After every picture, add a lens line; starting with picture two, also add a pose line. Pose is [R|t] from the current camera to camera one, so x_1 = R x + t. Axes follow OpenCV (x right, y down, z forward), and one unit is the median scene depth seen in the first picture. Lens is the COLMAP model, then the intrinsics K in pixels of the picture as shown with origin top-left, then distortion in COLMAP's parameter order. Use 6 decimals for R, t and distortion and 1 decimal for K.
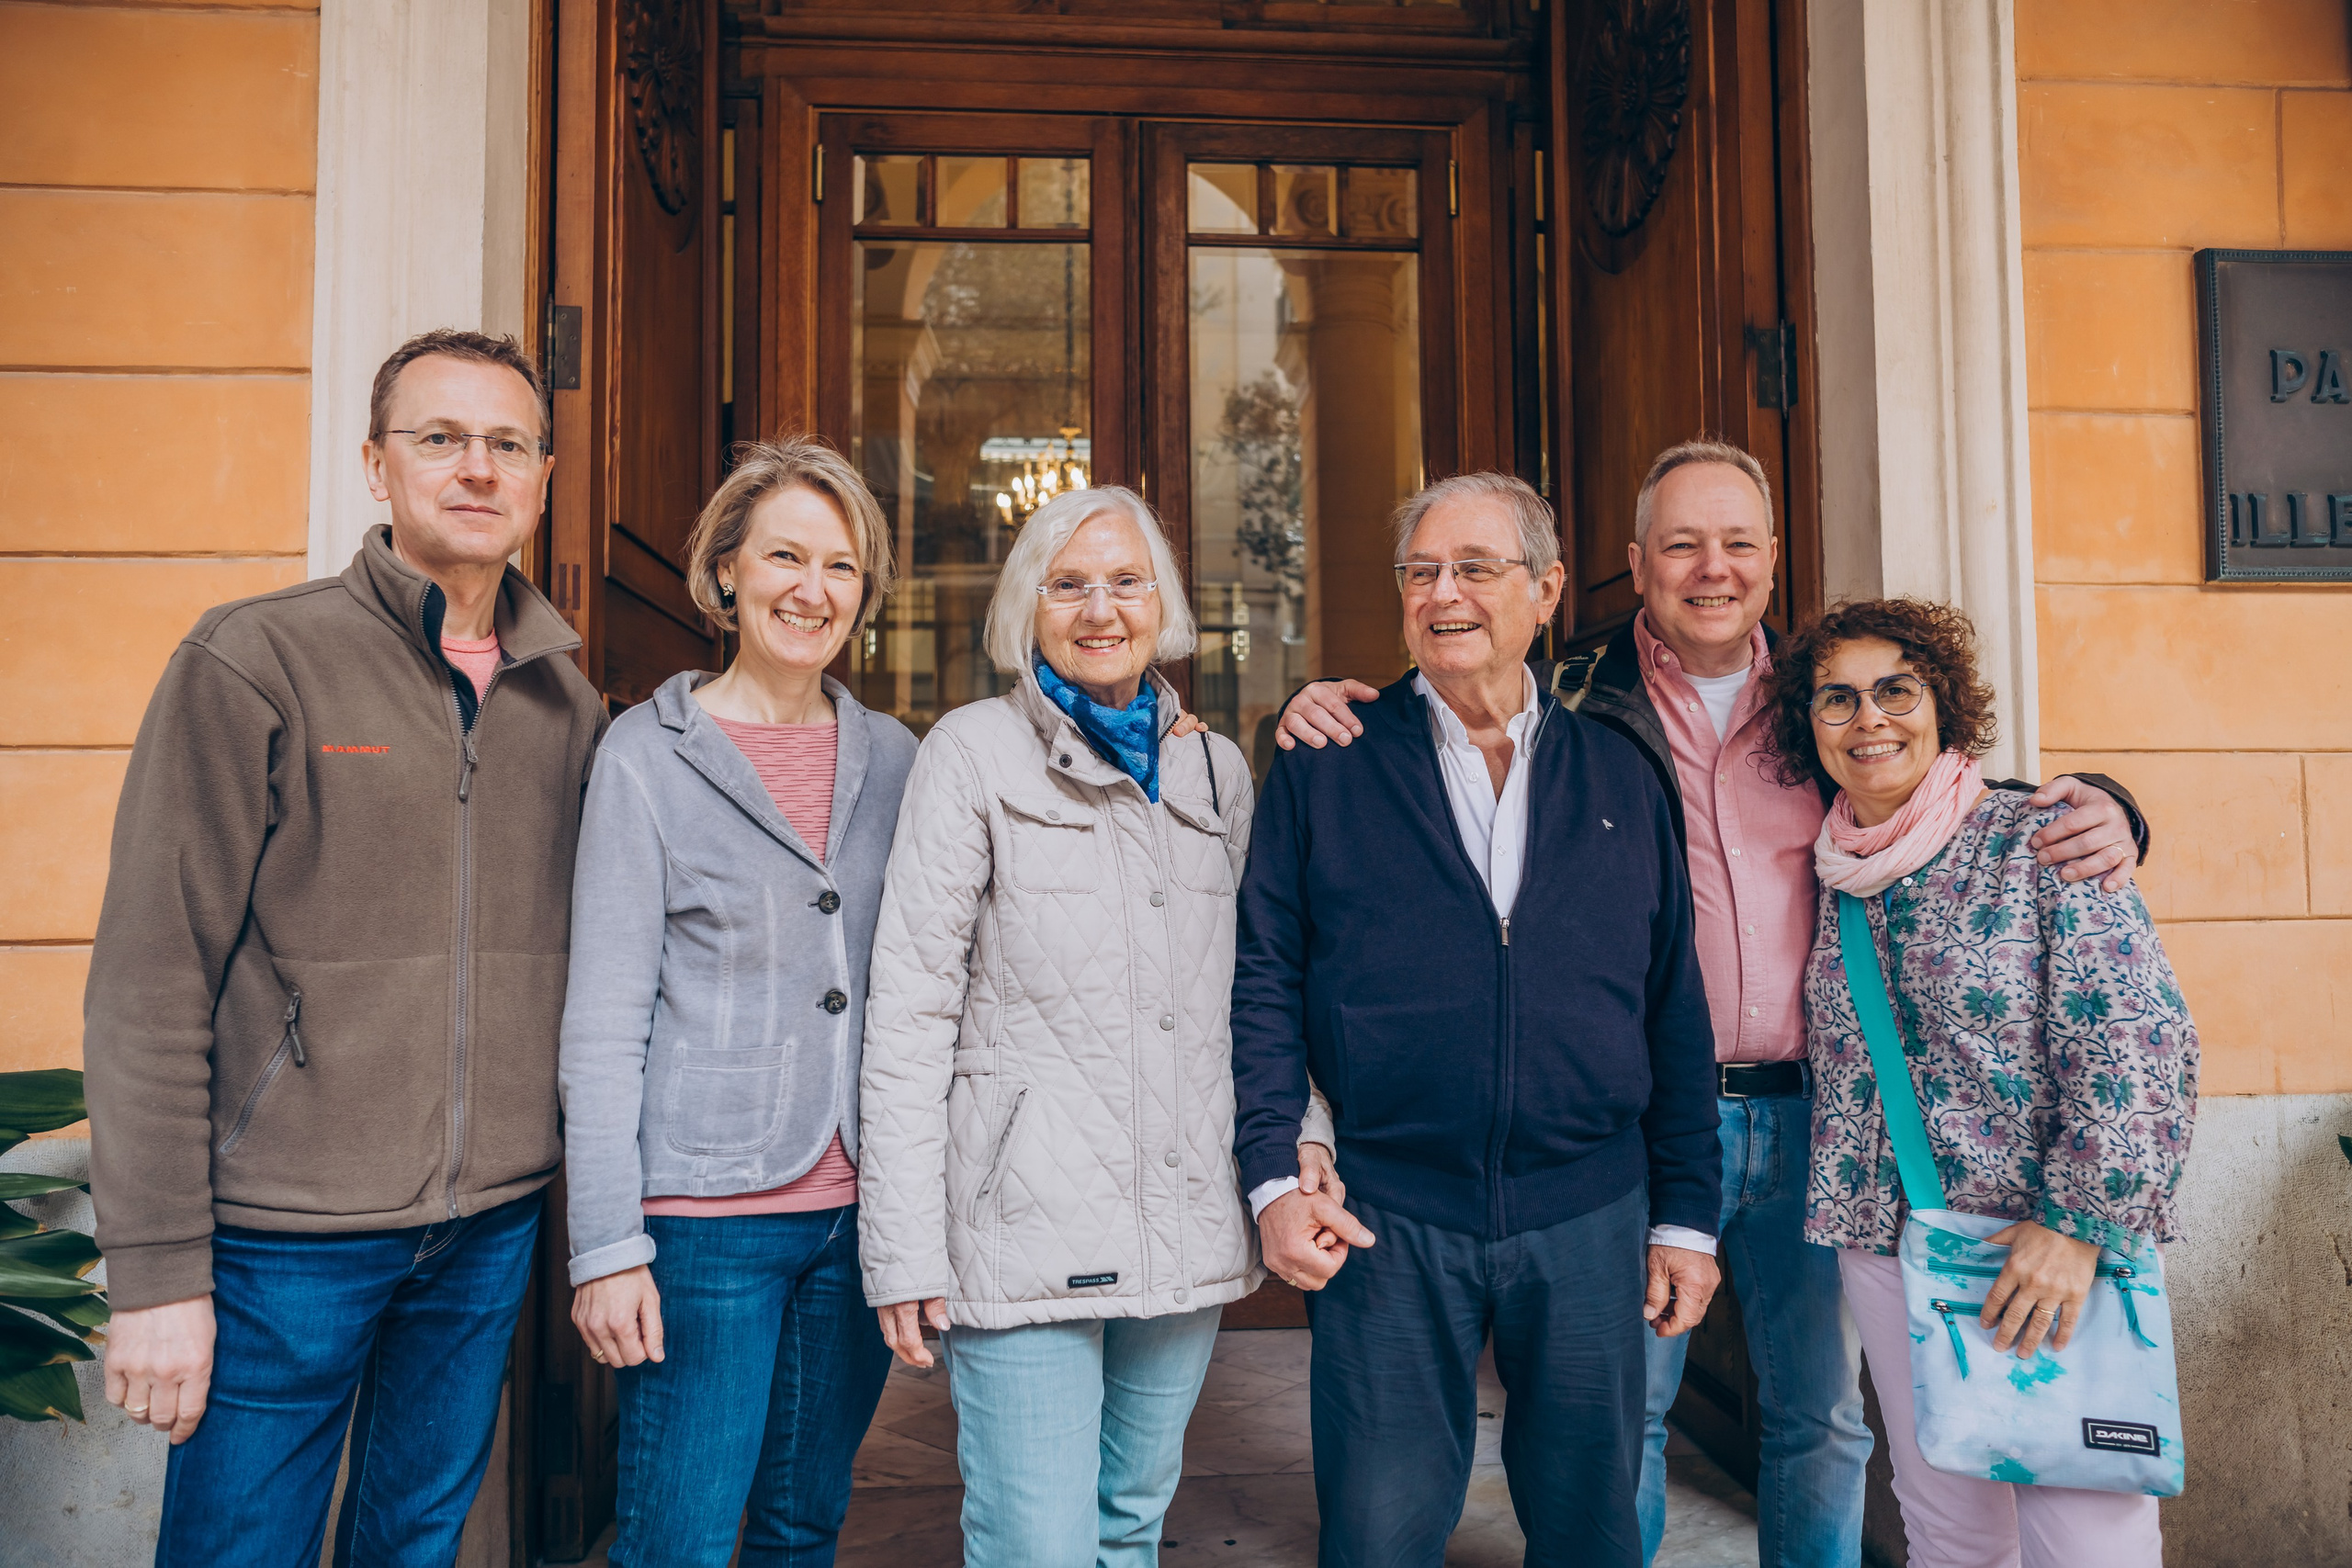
lens RADIAL K [[1611.7, 0, 1115.9], [0, 1611.7, 832.4], [0, 0, 1]] dist [-0.040424, 0.038138]
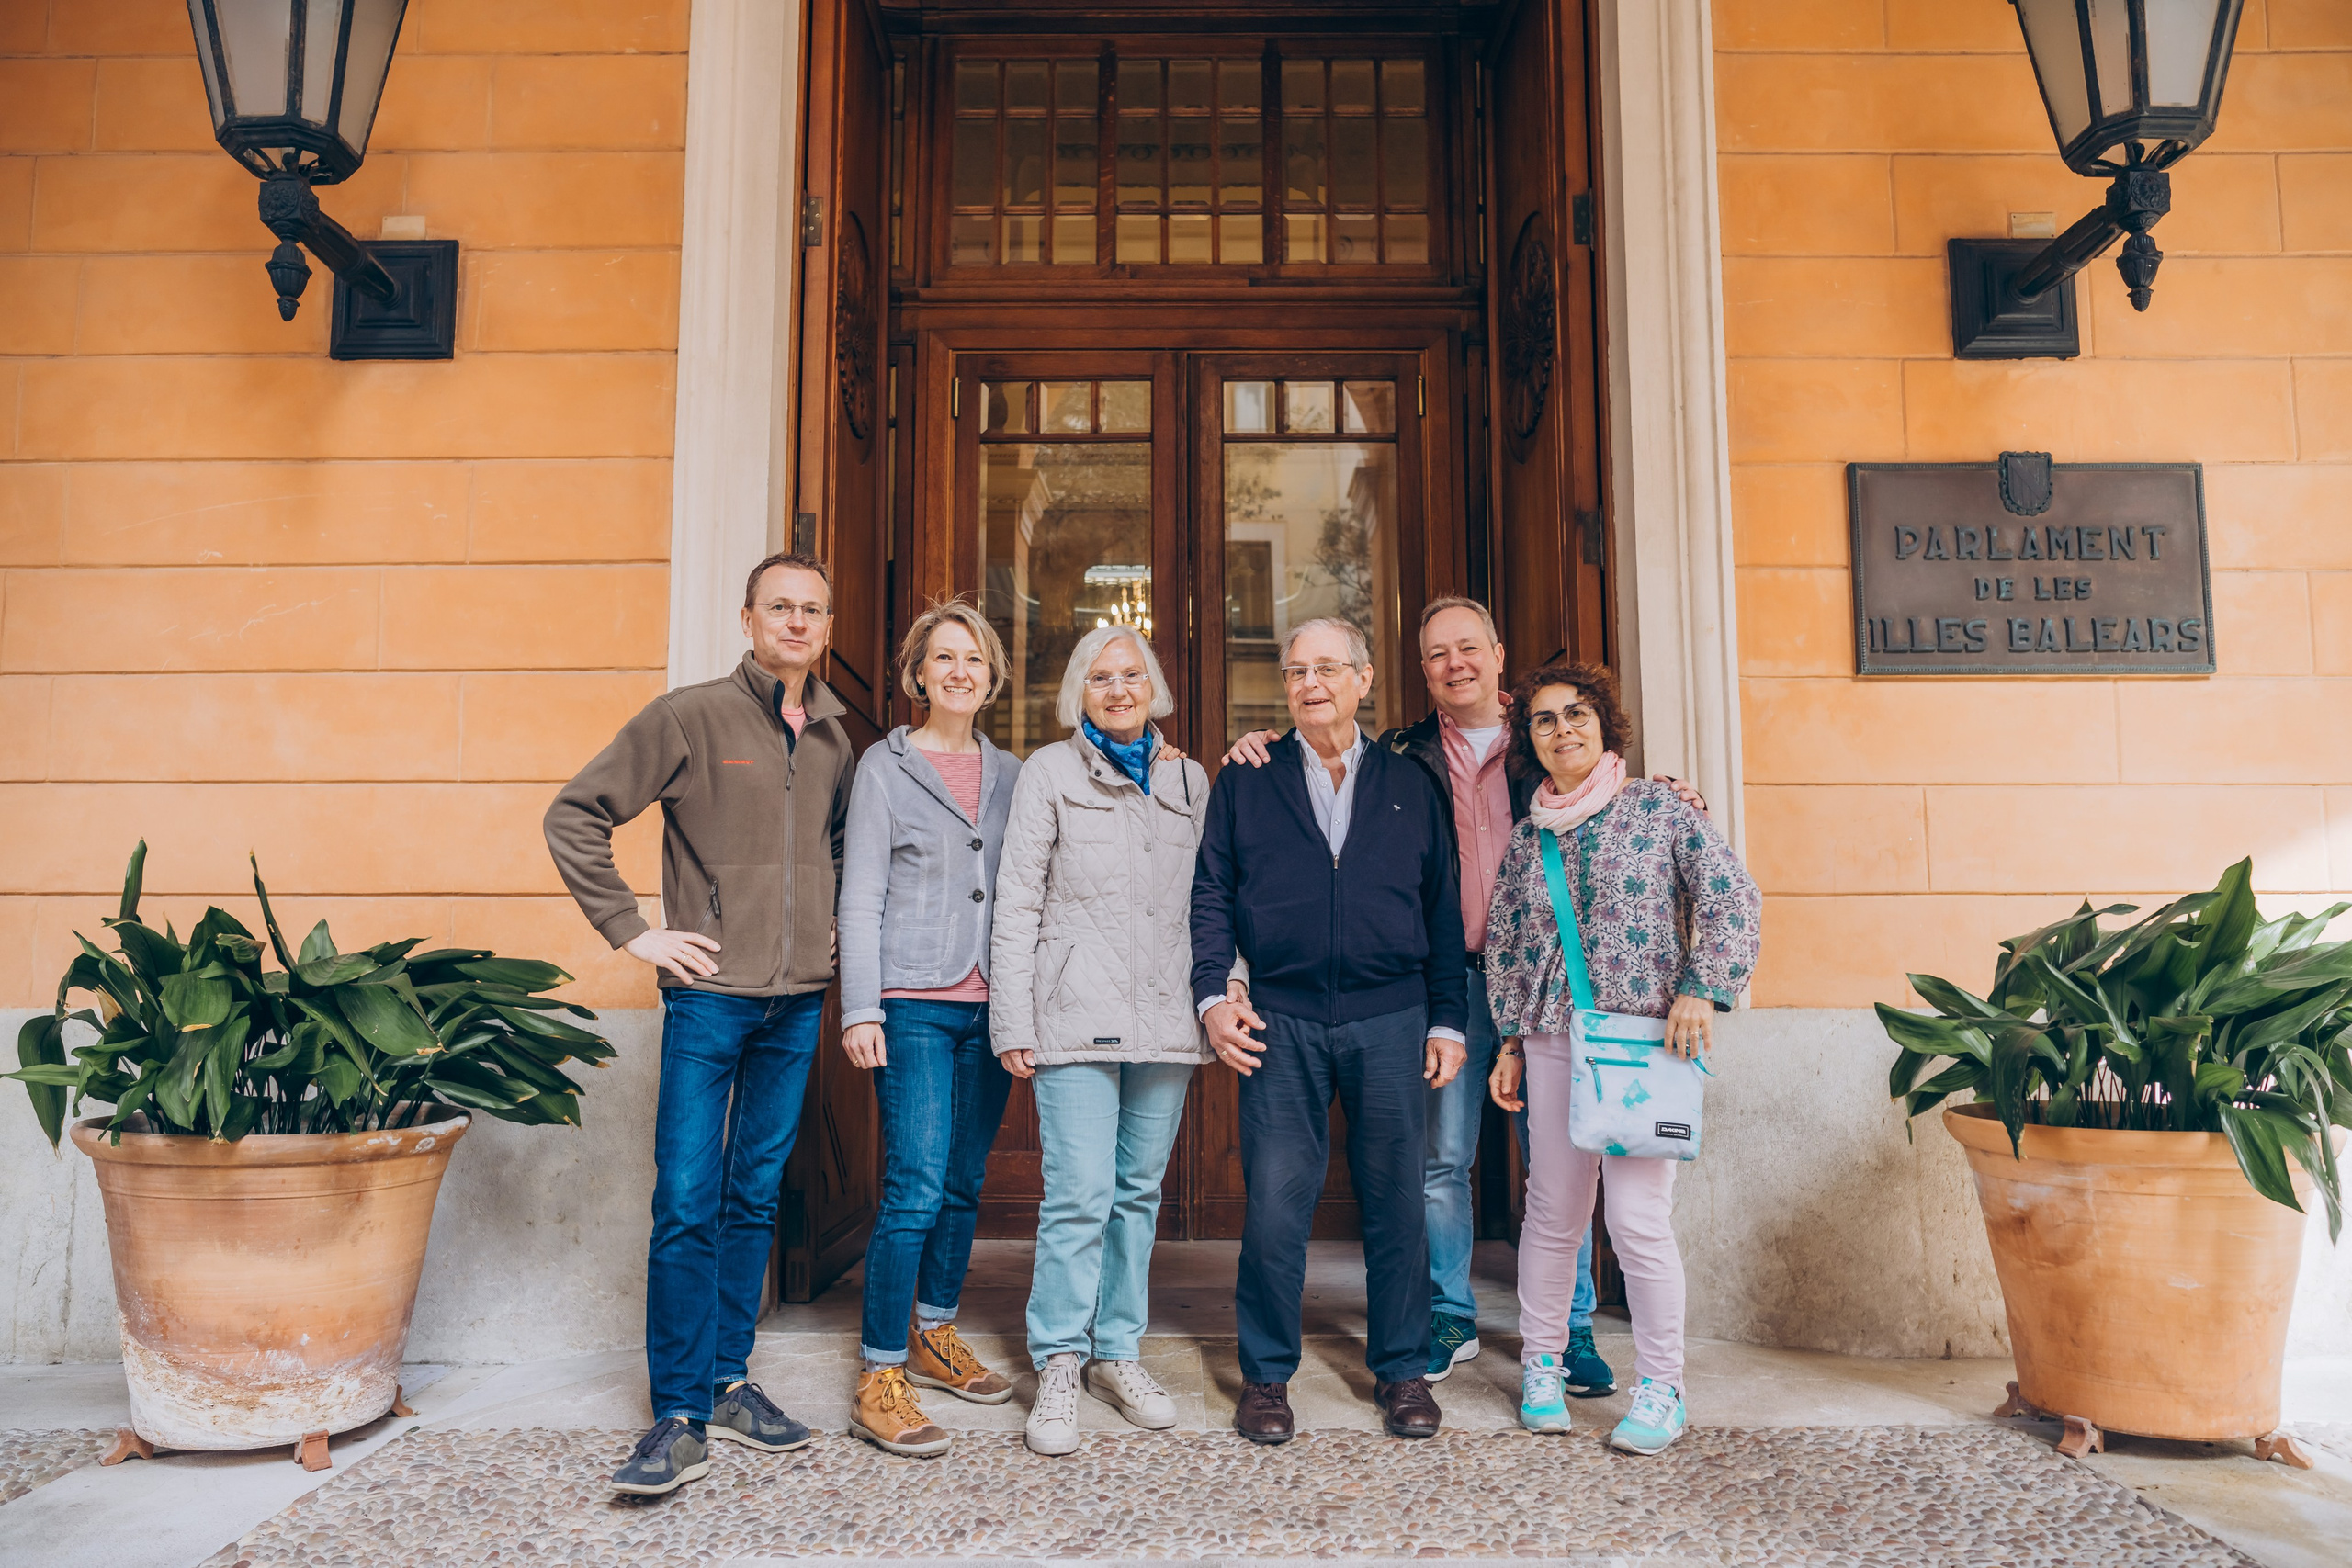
lens RADIAL K [[1544.9, 0, 1088.2], [0, 1544.9, 801.7], [0, 0, 1]] dist [-0.042865, 0.025455]
pose [[0.996649, -0.002552, -0.081756, 0.070223], [-0.004554, 0.996232, -0.086612, 0.100736], [0.081669, 0.086694, 0.992882, -0.543211]]
